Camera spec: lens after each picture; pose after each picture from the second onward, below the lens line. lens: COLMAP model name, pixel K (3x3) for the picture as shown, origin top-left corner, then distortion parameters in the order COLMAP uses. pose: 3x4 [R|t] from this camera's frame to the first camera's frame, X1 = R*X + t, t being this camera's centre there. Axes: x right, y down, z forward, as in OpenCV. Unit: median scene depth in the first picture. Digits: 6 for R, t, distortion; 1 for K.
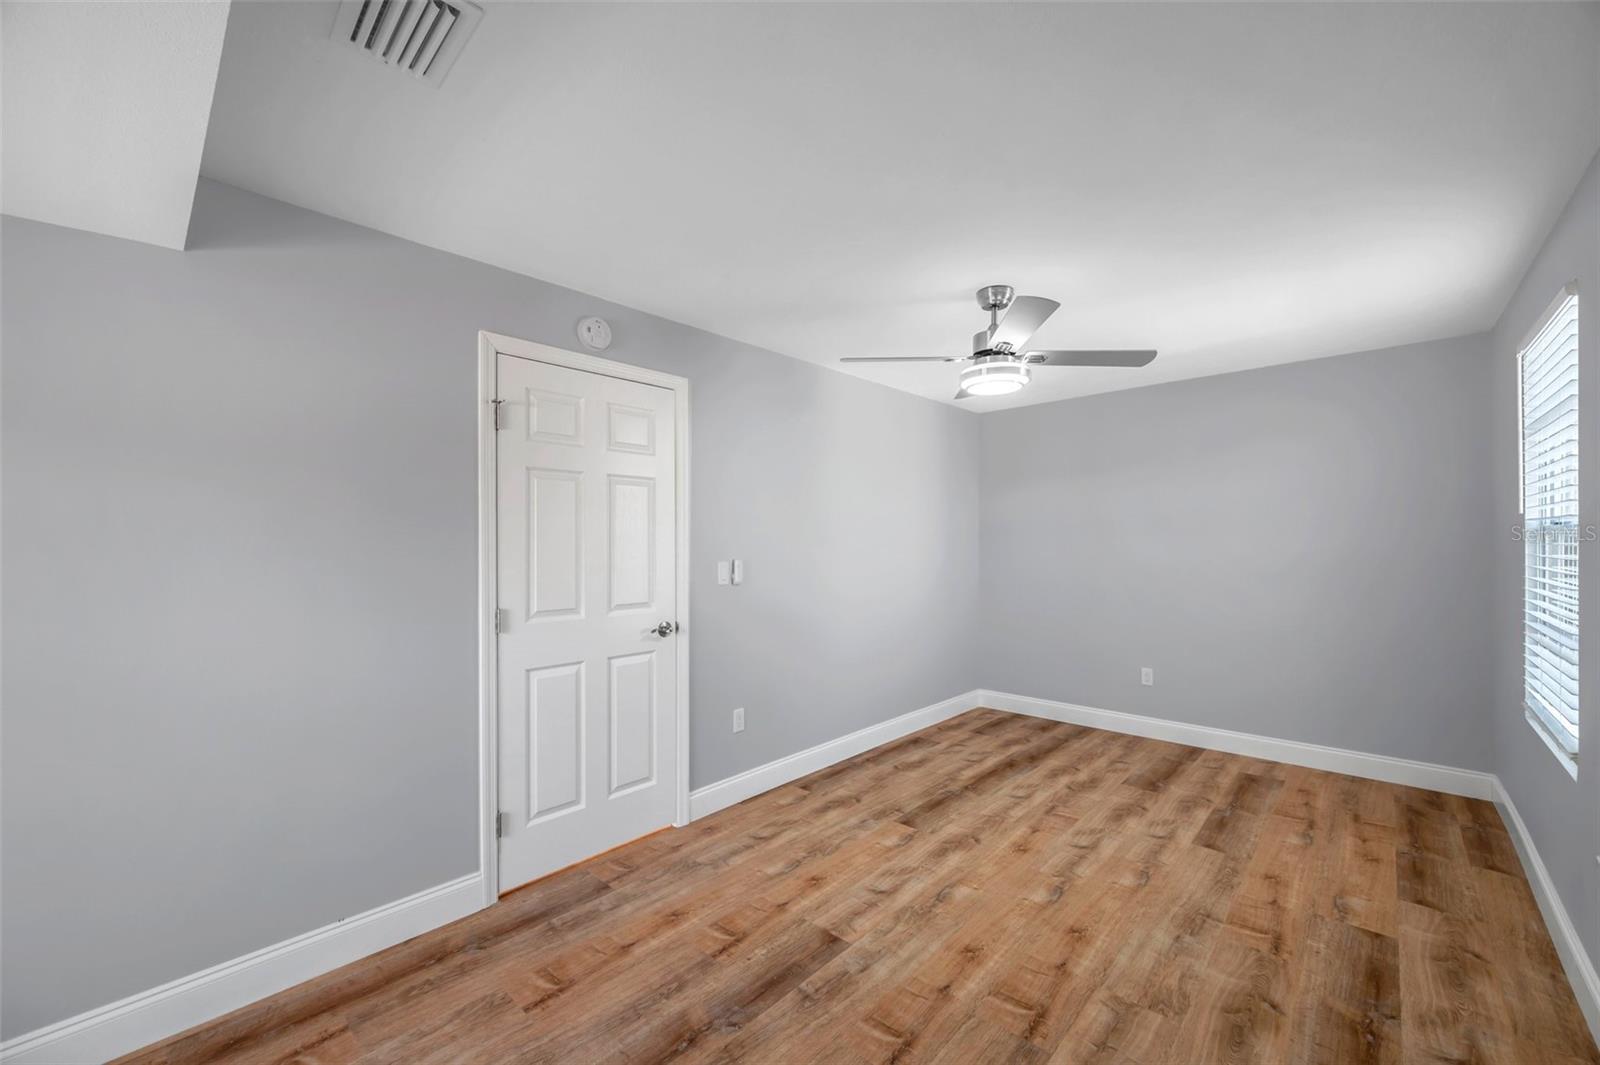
lens RADIAL K [[631.9, 0, 803.9], [0, 631.9, 539.5], [0, 0, 1]] dist [0.000068, 0.000174]
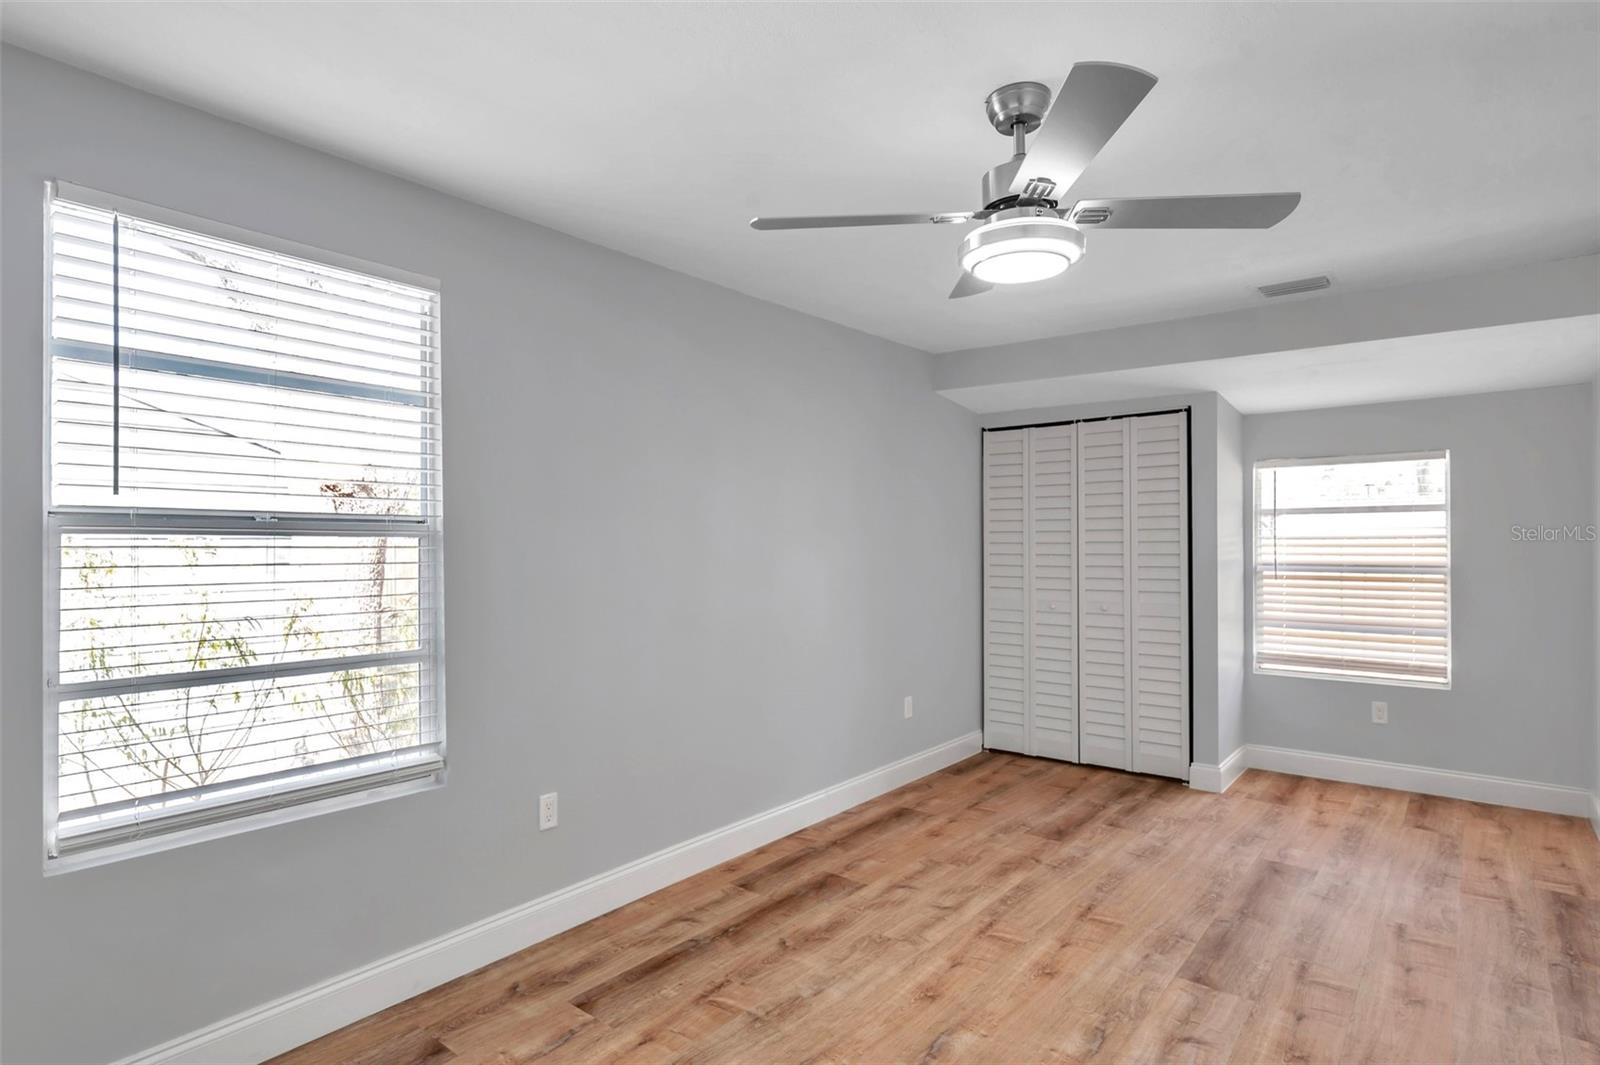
lens RADIAL K [[825.4, 0, 806.8], [0, 825.4, 538.5], [0, 0, 1]] dist [0.001218, 0.000399]
pose [[-0.997791, 0.007130, -0.066053, 0.516196], [0.007888, 0.999906, -0.011225, 0.010455], [0.065967, -0.011721, -0.997753, 1.635998]]
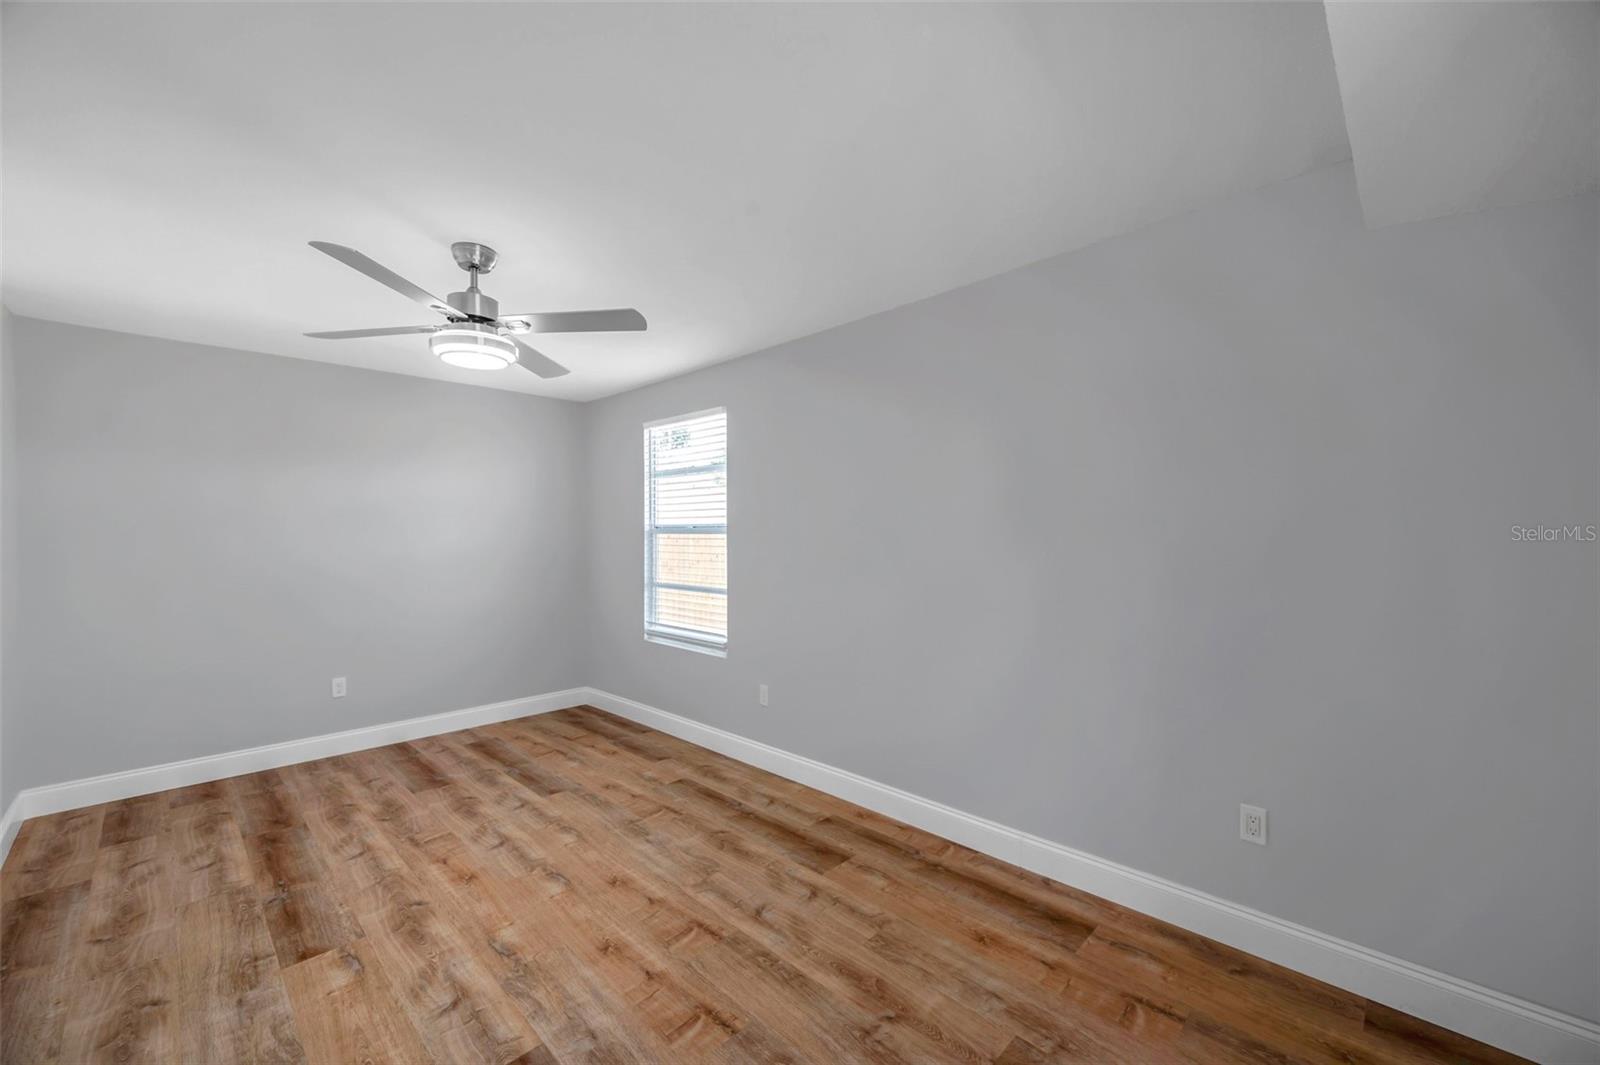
lens RADIAL K [[631.9, 0, 803.9], [0, 631.9, 539.5], [0, 0, 1]] dist [0.000068, 0.000174]
pose [[0.026352, -0.001232, 0.999652, -0.533099], [-0.002108, 0.999997, 0.001288, 0.005572], [-0.999651, -0.002141, 0.026349, 0.492253]]
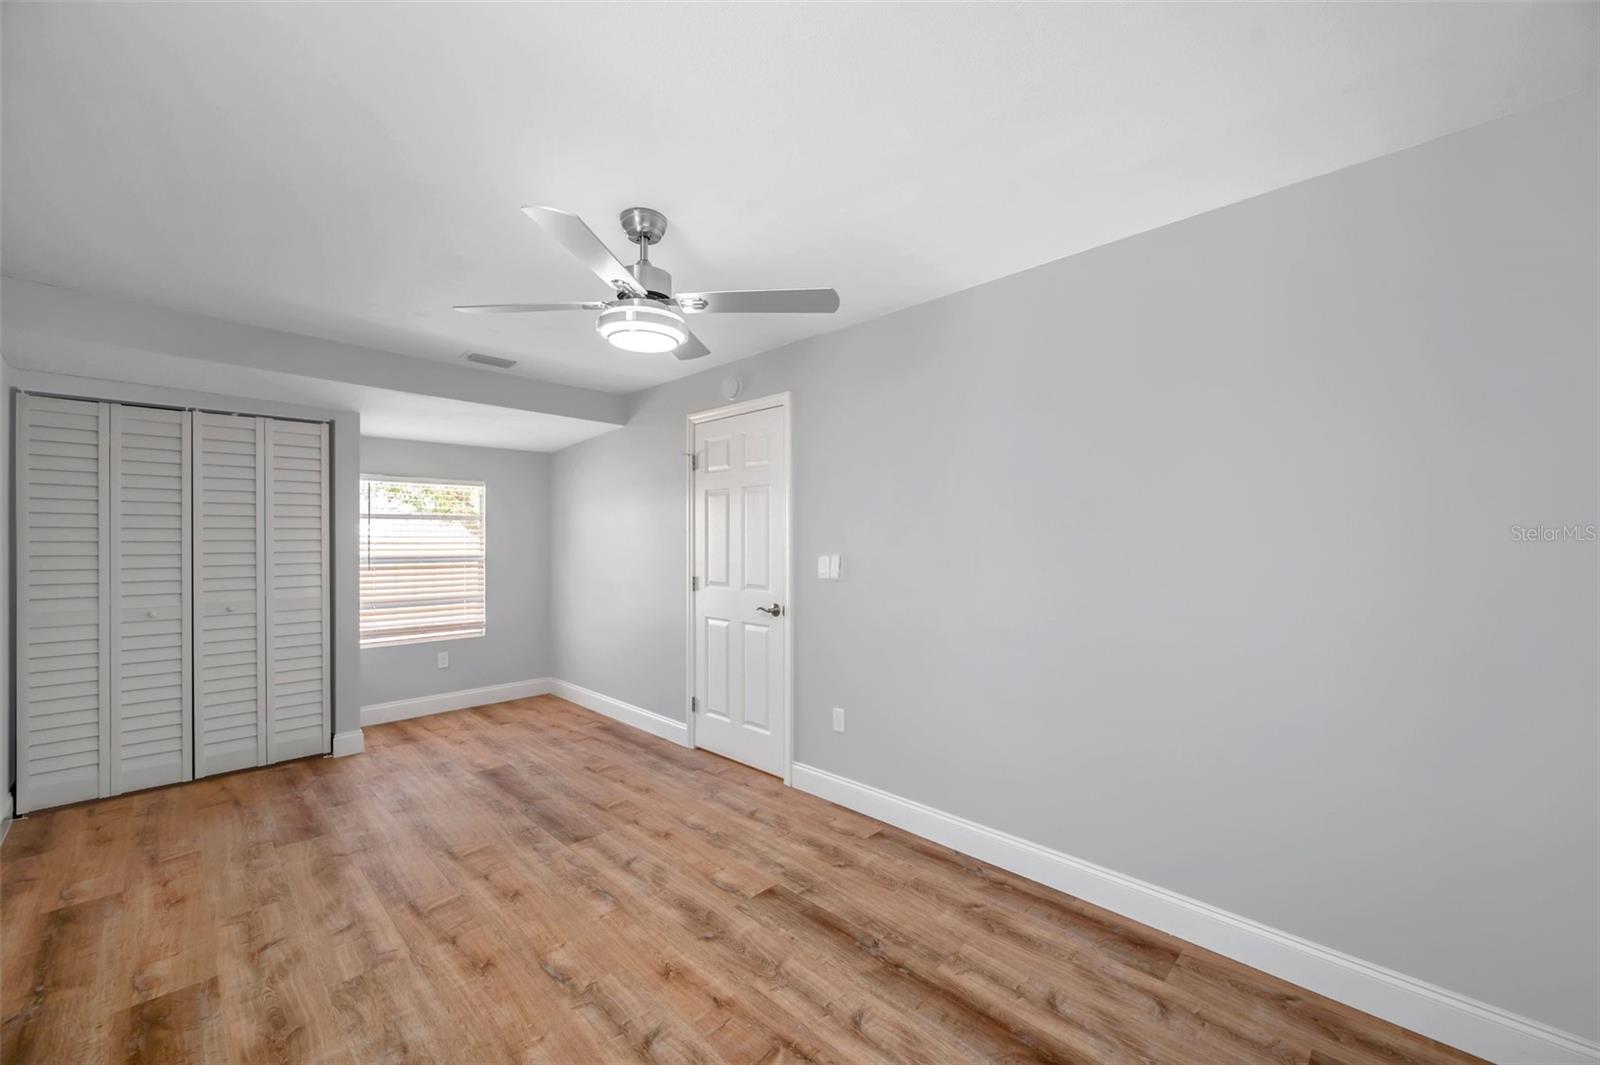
lens RADIAL K [[635.2, 0, 800.0], [0, 635.2, 532.5], [0, 0, 1]] dist [0.001016, -0.000032]
pose [[-0.036811, -0.005781, -0.999306, 1.033046], [0.008679, 0.999944, -0.006105, 0.005034], [0.999285, -0.008897, -0.036759, 1.157155]]
